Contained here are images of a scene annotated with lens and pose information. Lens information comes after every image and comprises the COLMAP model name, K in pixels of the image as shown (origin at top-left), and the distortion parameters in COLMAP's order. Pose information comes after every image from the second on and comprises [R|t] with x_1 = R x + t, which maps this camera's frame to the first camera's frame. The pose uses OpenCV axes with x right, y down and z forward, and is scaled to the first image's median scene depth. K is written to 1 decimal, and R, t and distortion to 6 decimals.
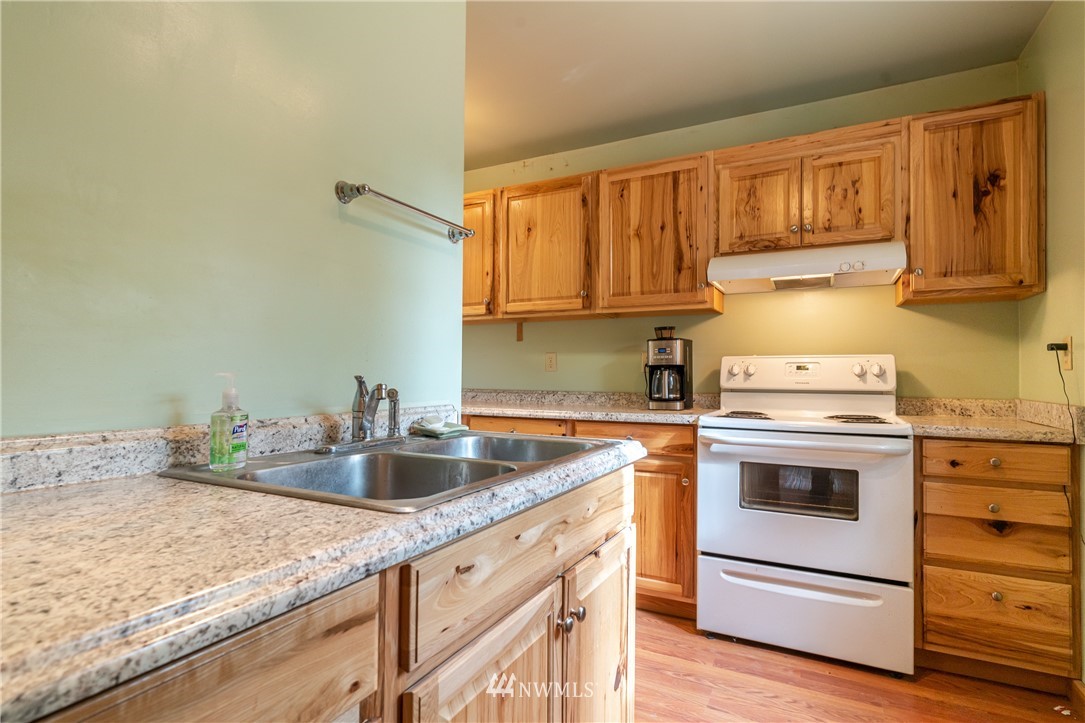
lens RADIAL K [[559.1, 0, 541.0], [0, 559.1, 366.0], [0, 0, 1]] dist [-0.009019, 0.005964]
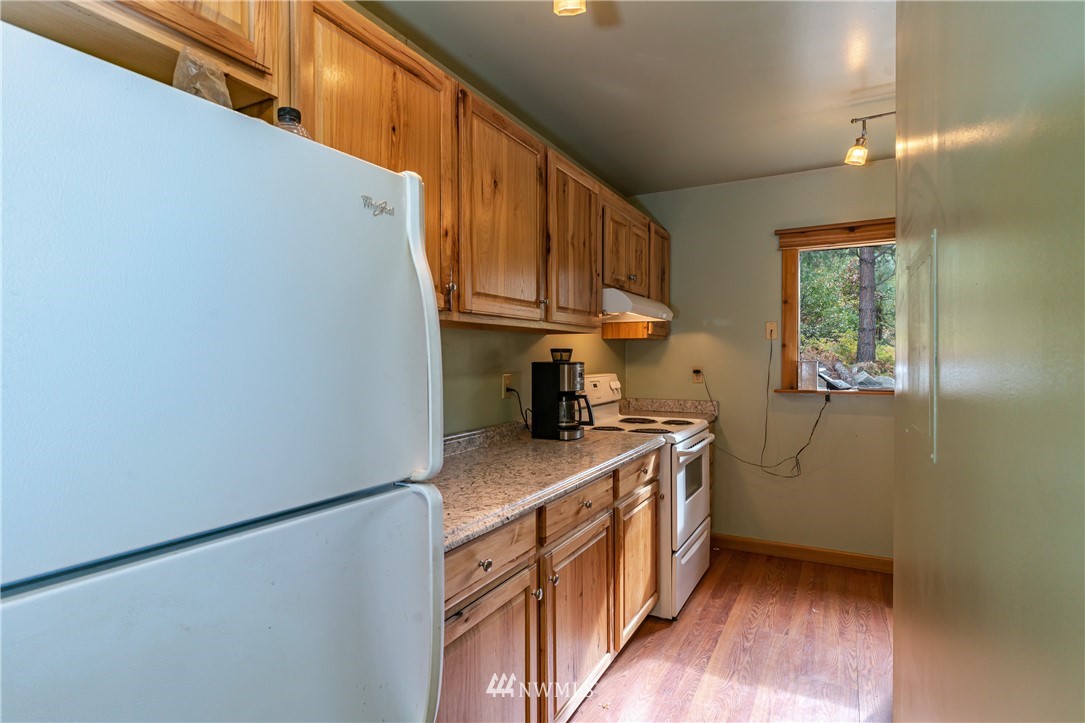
lens RADIAL K [[559.1, 0, 538.4], [0, 559.1, 364.9], [0, 0, 1]] dist [-0.009019, 0.005964]
pose [[0.009208, -0.021039, 0.999736, -0.738297], [-0.013624, 0.999683, 0.021163, -0.064533], [-0.999865, -0.013816, 0.008919, 1.082535]]
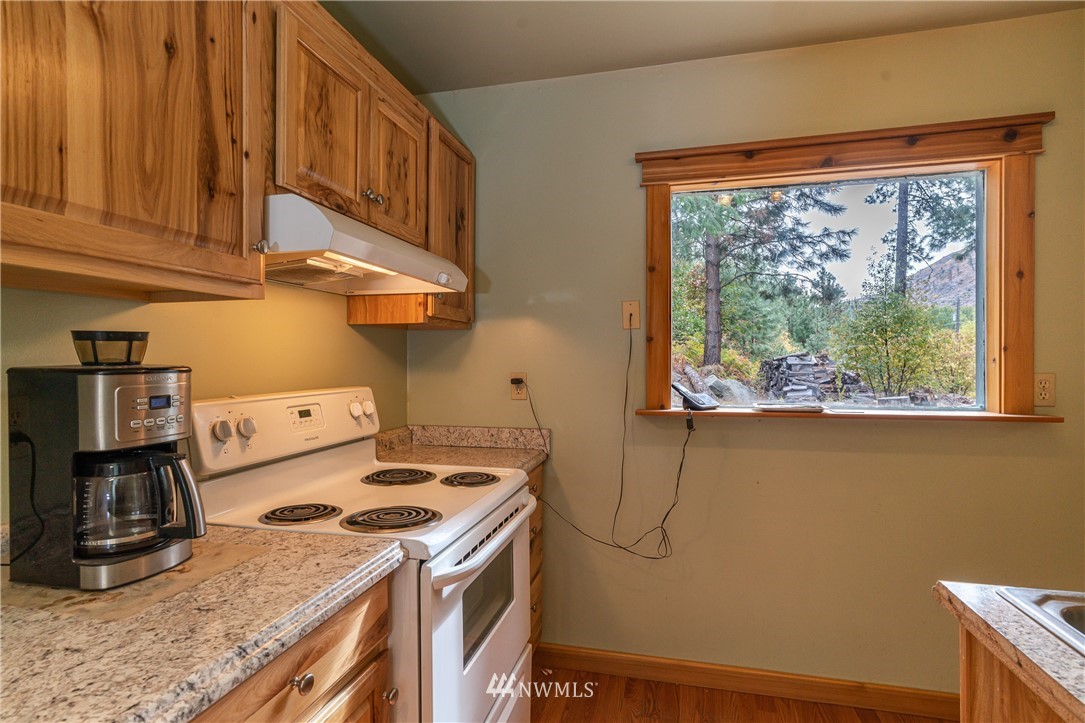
lens RADIAL K [[559.1, 0, 542.2], [0, 559.1, 357.5], [0, 0, 1]] dist [-0.009019, 0.005964]
pose [[-0.242807, -0.002484, 0.970071, -0.179299], [-0.016303, 0.999866, -0.001520, -0.059393], [-0.969938, -0.016184, -0.242815, 0.870190]]
